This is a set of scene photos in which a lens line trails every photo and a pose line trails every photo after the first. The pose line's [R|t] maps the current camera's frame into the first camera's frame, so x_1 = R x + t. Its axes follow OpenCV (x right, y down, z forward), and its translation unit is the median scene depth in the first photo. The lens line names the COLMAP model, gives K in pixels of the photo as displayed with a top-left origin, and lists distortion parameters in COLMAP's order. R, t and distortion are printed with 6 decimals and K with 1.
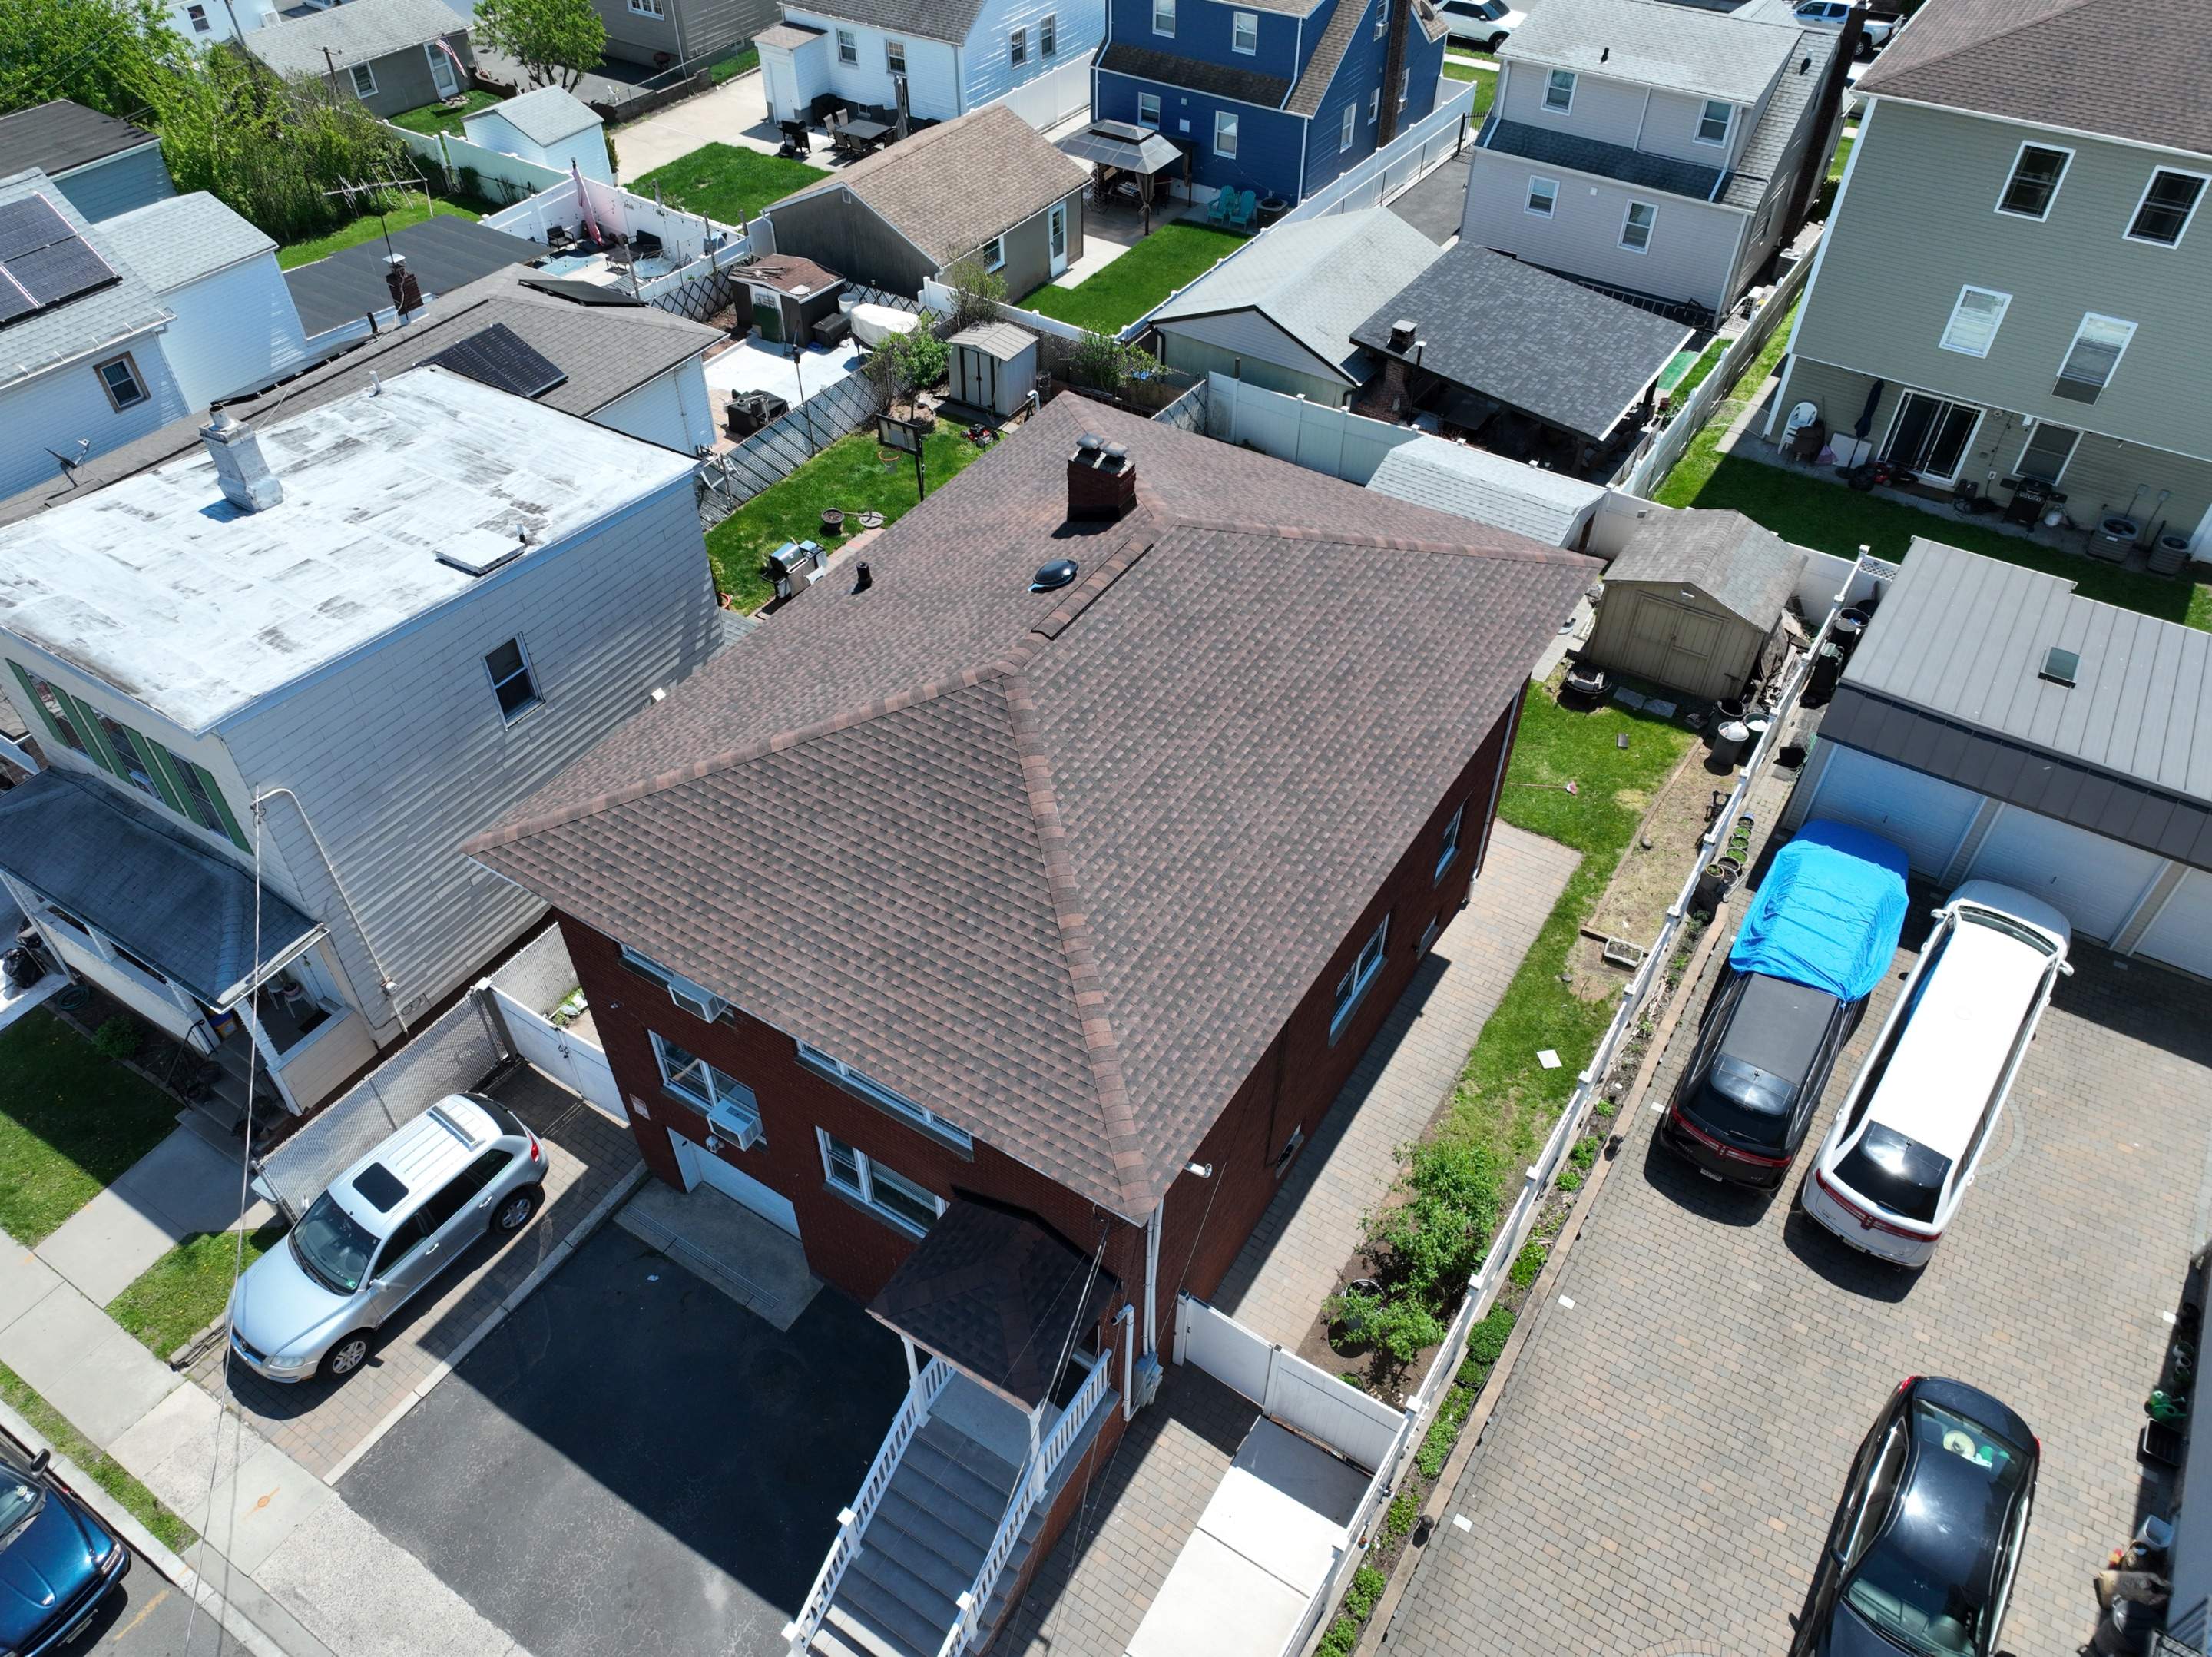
lens RADIAL K [[1561.1, 0, 1096.4], [0, 1561.1, 827.2], [0, 0, 1]] dist [-0.010428, 0.029172]
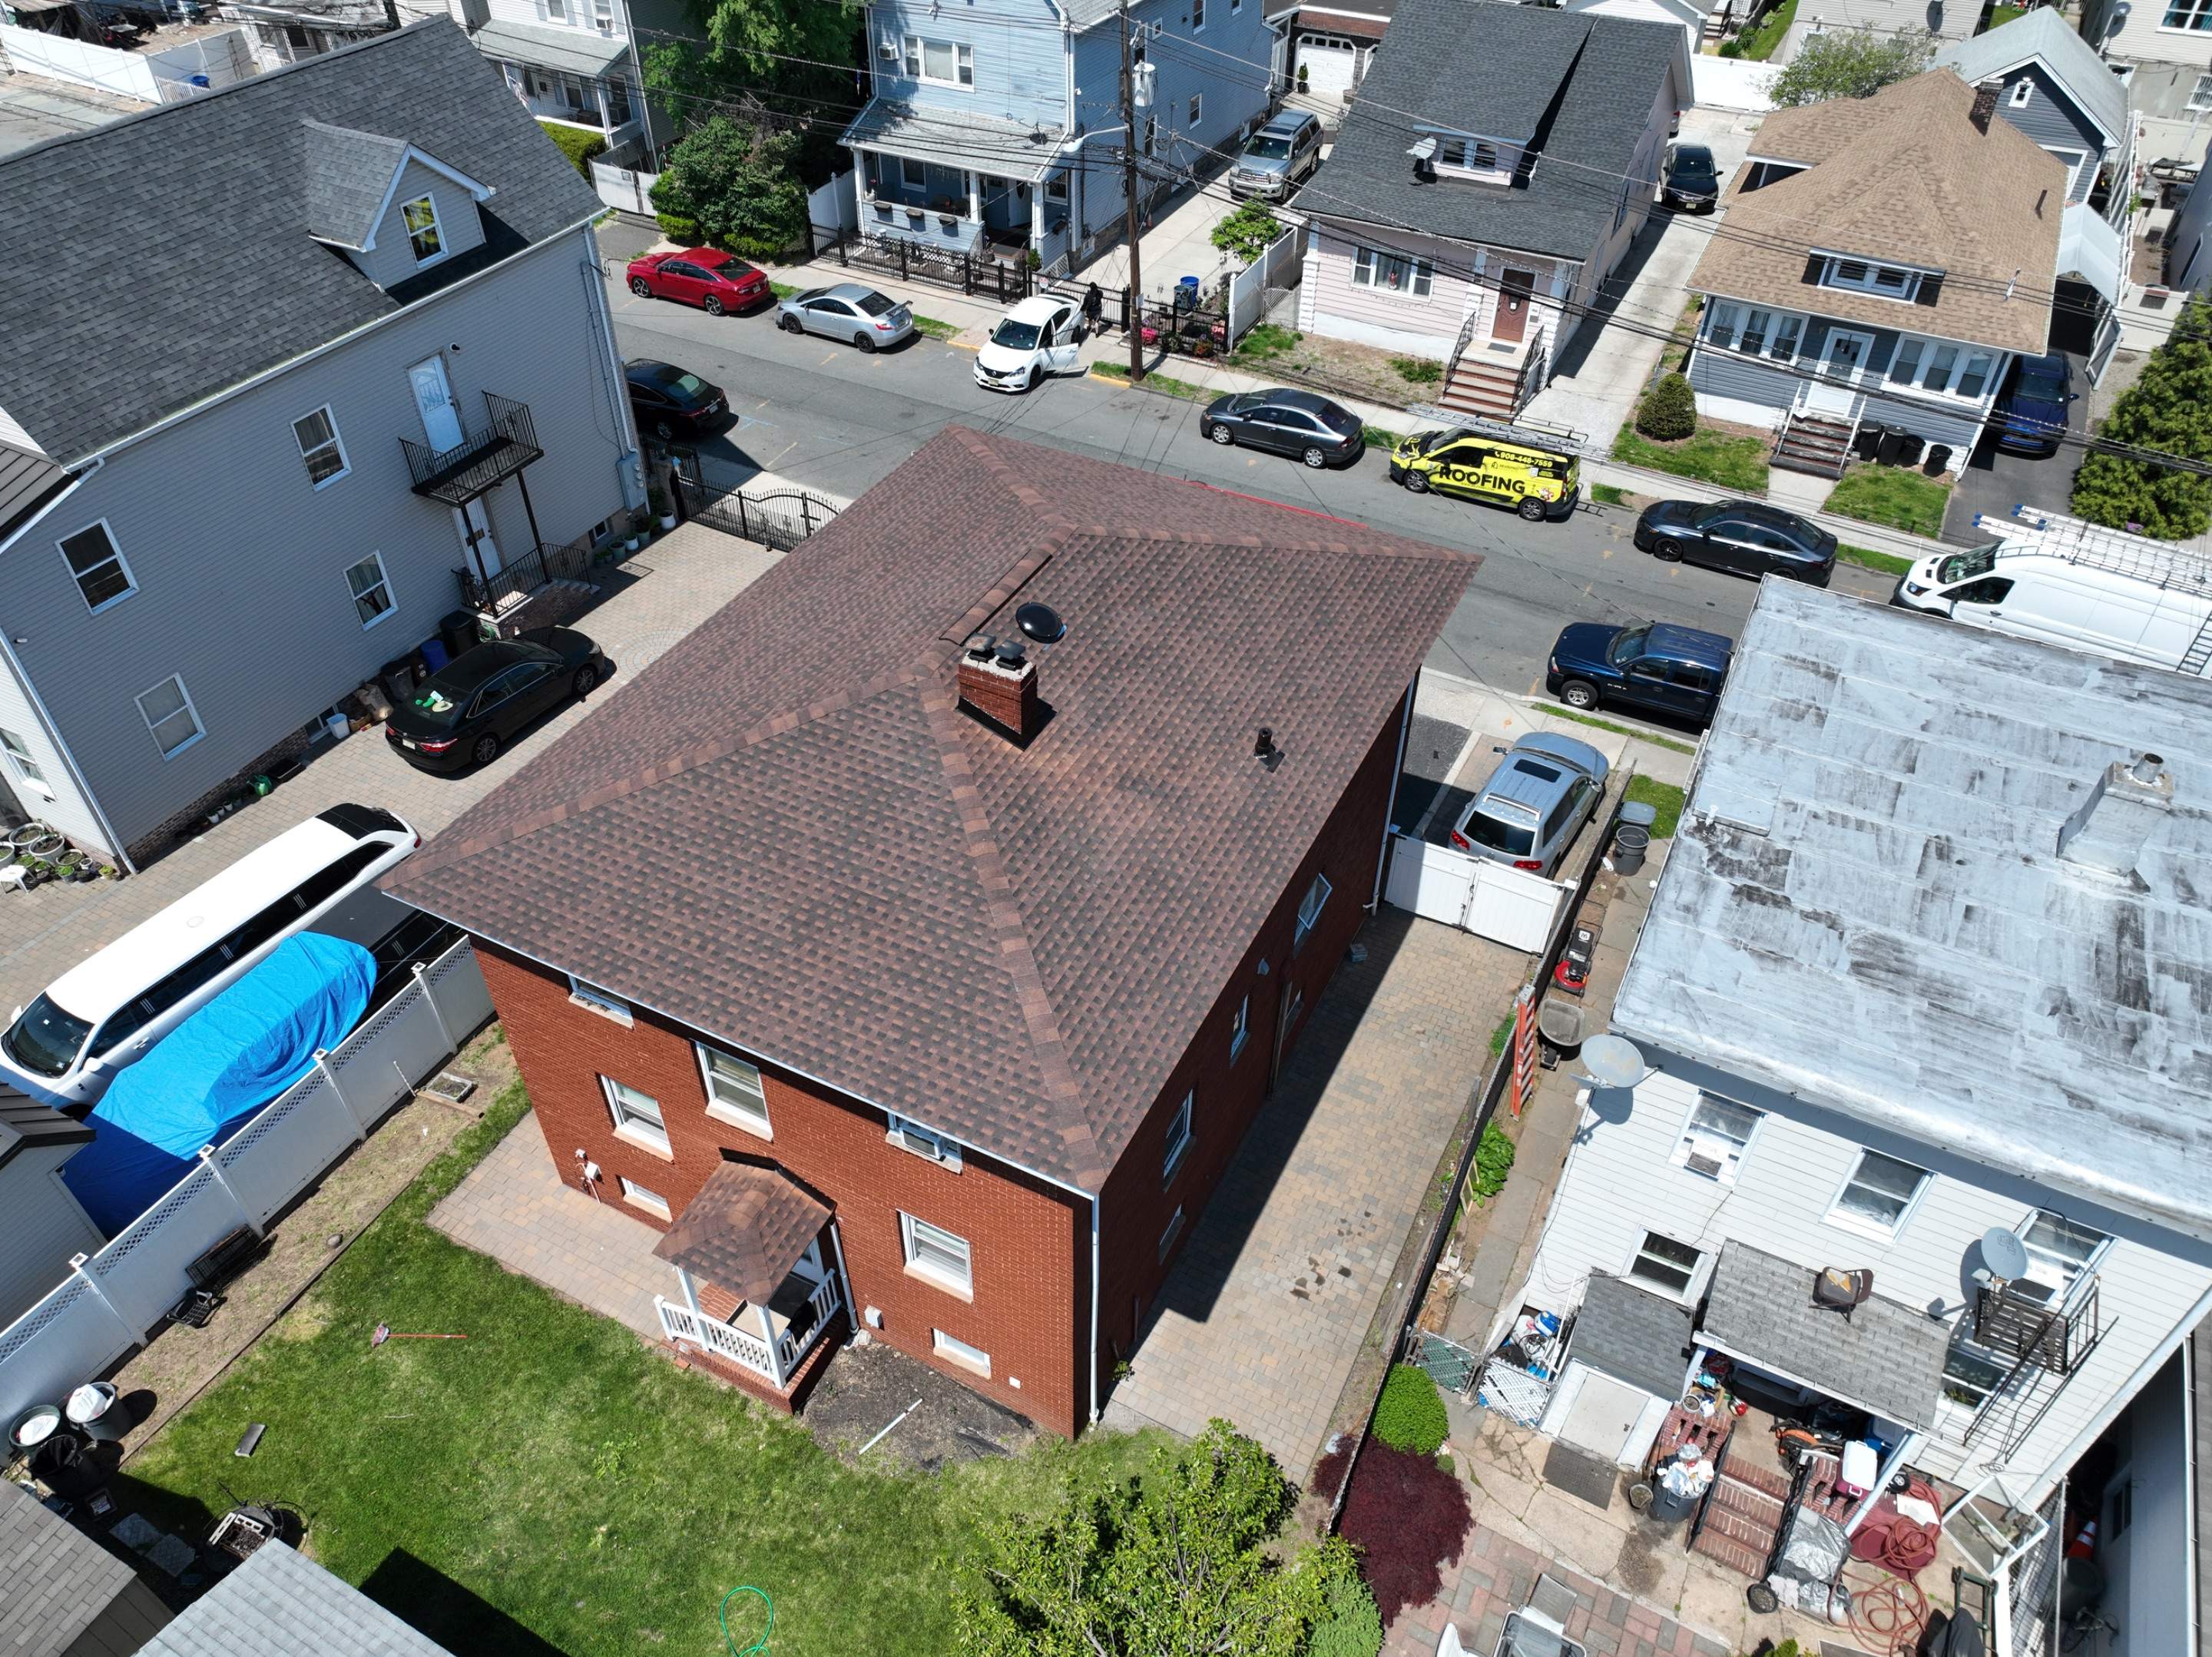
lens RADIAL K [[1561.1, 0, 1097.2], [0, 1561.1, 825.9], [0, 0, 1]] dist [-0.010428, 0.029172]
pose [[-0.995396, 0.057155, -0.076946, 0.017520], [-0.072214, 0.080693, 0.994120, -0.958737], [0.063028, 0.995099, -0.076194, 1.017660]]
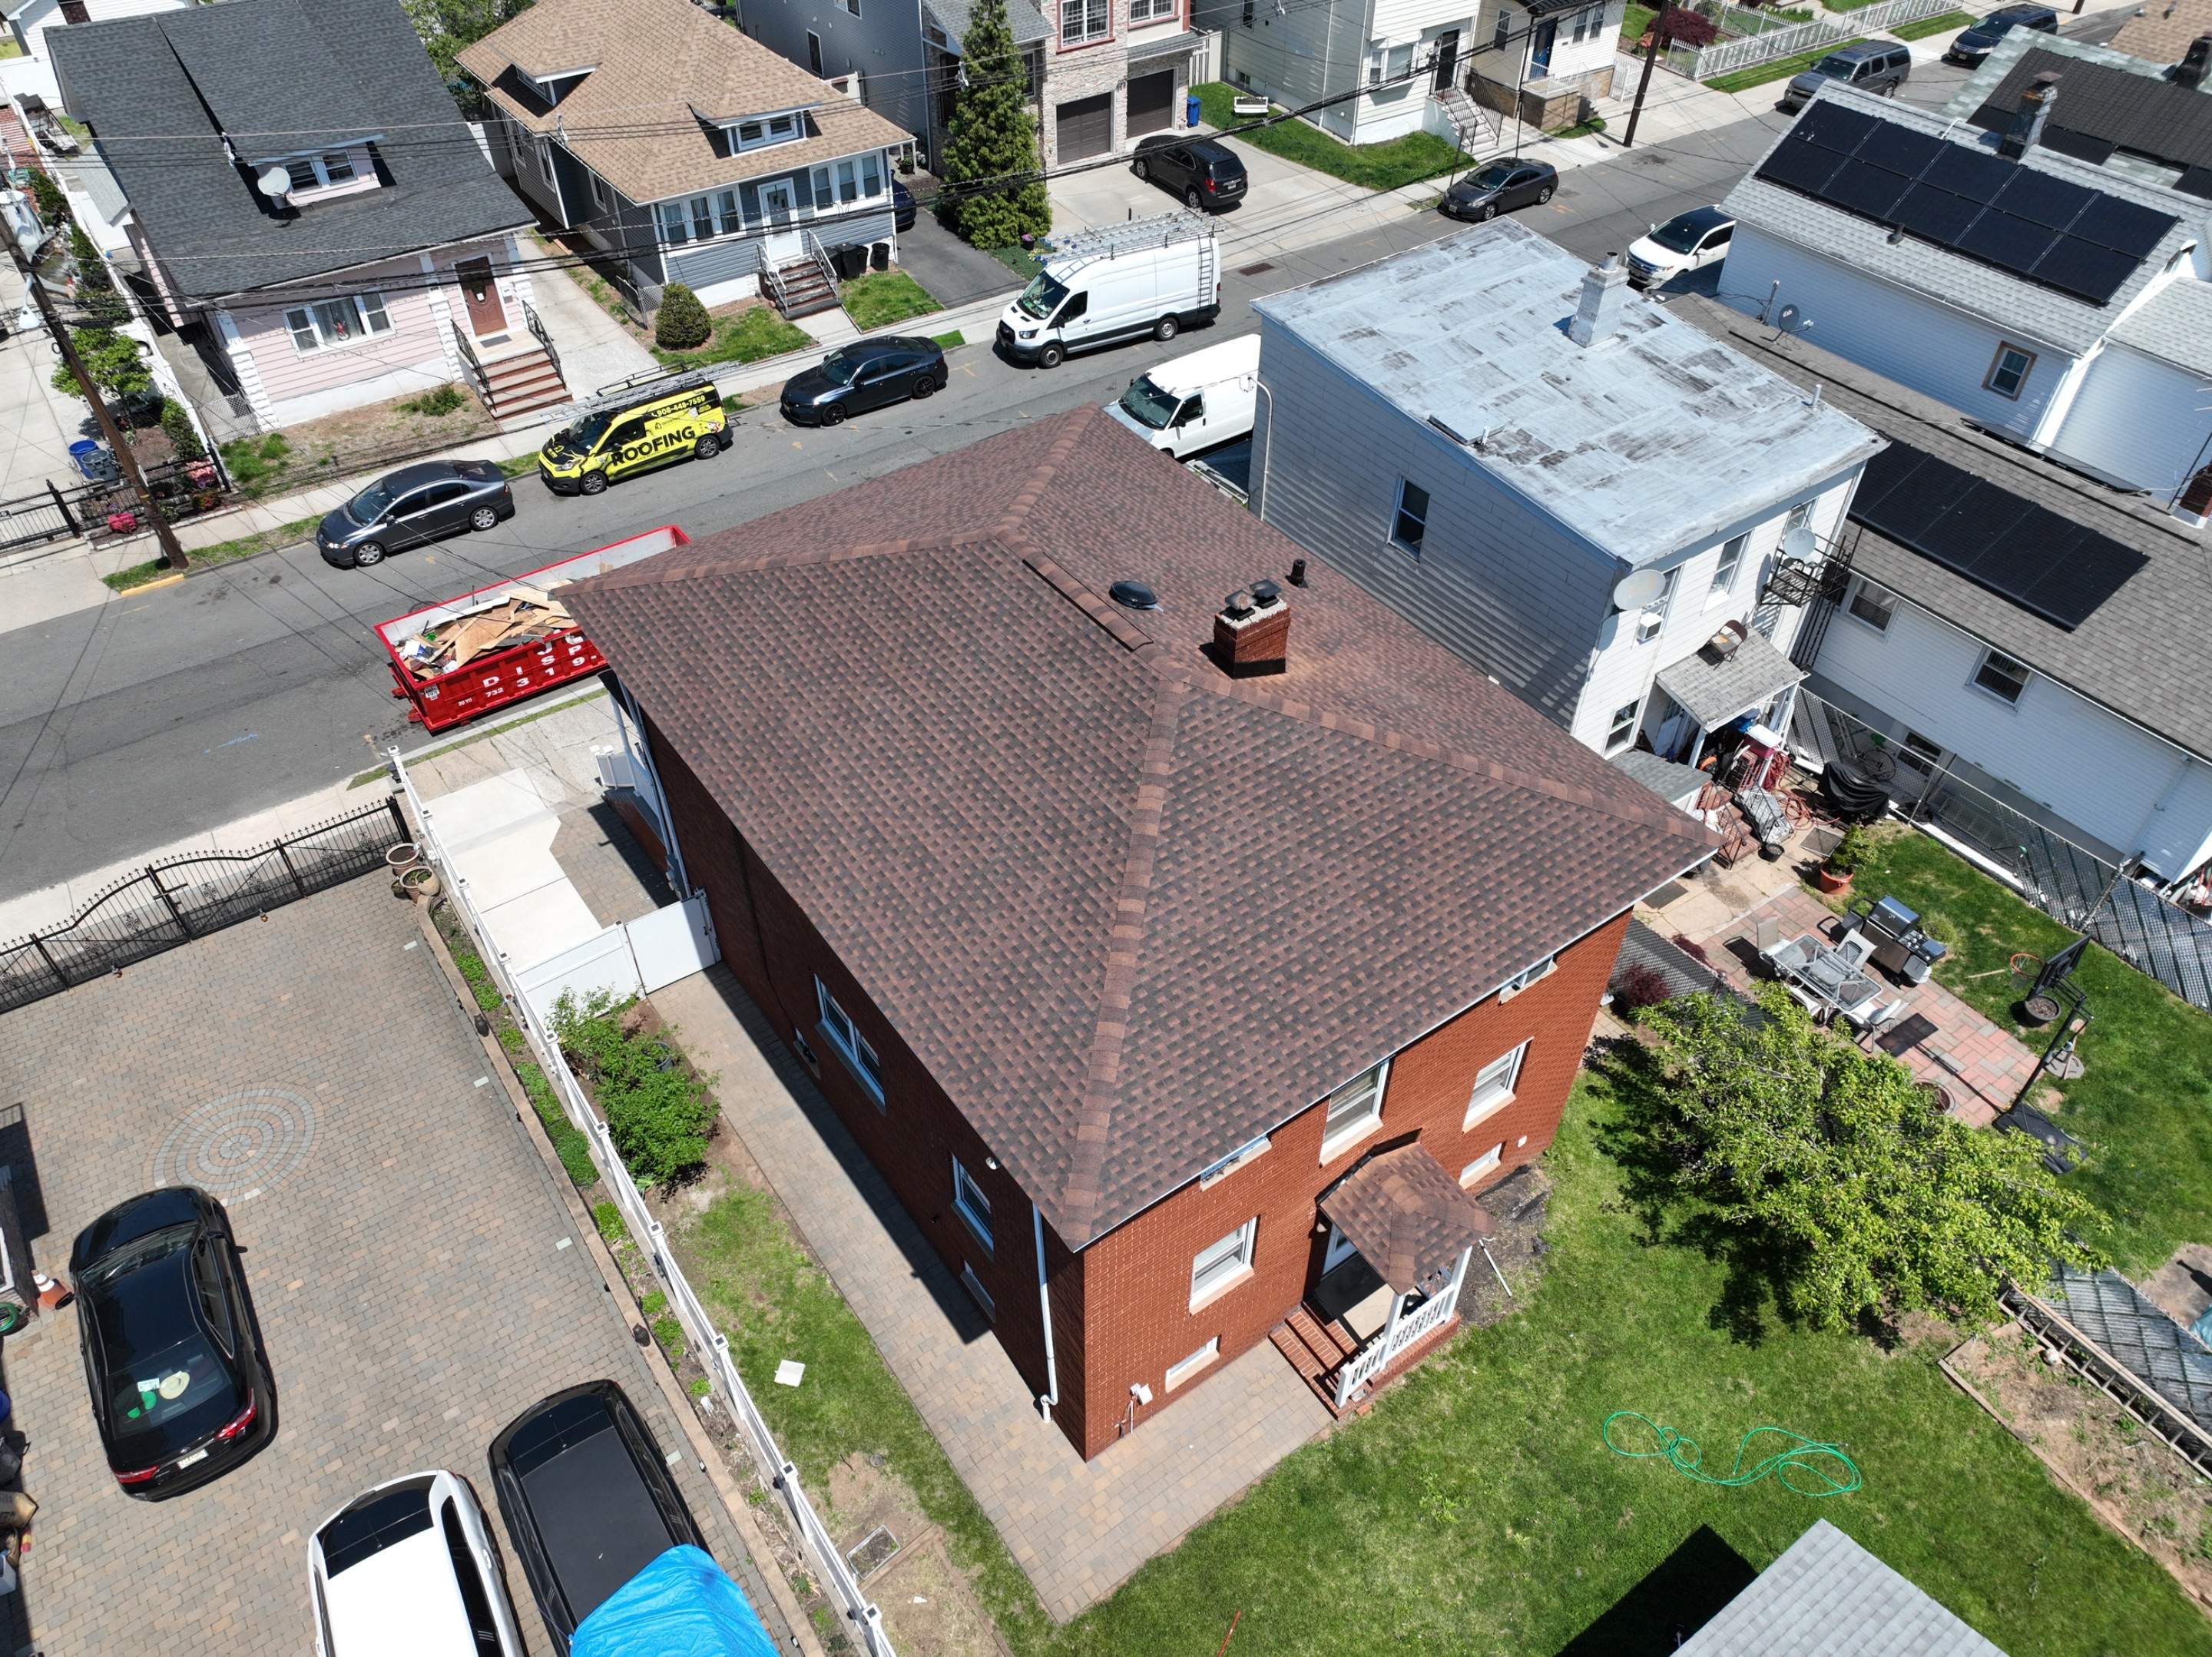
lens RADIAL K [[1561.1, 0, 1099.3], [0, 1561.1, 823.9], [0, 0, 1]] dist [-0.010428, 0.029172]
pose [[-0.377639, 0.634440, -0.674444, 0.619526], [-0.644563, 0.342813, 0.683387, -0.648422], [0.664776, 0.692795, 0.279477, 0.684595]]
